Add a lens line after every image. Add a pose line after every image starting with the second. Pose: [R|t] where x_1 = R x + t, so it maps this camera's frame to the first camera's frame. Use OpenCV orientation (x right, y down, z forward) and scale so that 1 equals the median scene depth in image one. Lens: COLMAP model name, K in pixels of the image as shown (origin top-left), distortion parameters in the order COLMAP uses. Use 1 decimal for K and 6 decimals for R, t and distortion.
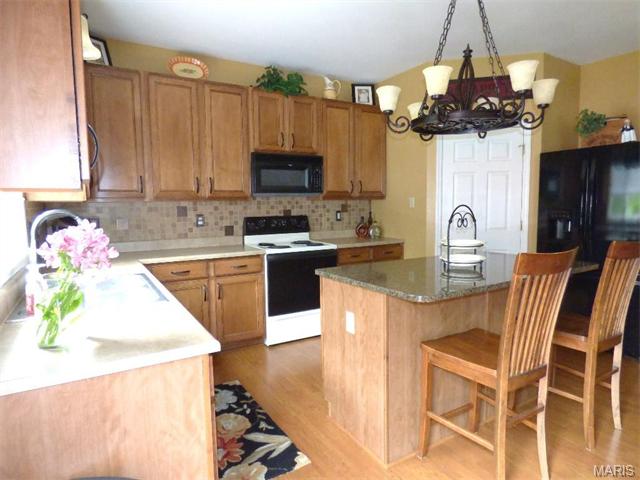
lens RADIAL K [[396.8, 0, 315.0], [0, 396.8, 238.7], [0, 0, 1]] dist [-0.008628, 0.006639]
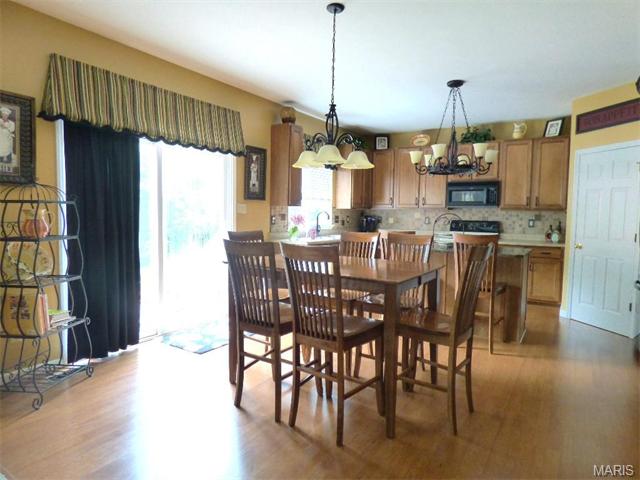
lens RADIAL K [[396.8, 0, 319.1], [0, 396.8, 239.7], [0, 0, 1]] dist [-0.008628, 0.006639]
pose [[0.448126, 0.081830, -0.890217, 1.053957], [-0.103332, 0.993869, 0.039342, 0.019304], [0.887978, 0.074358, 0.453834, -0.233749]]
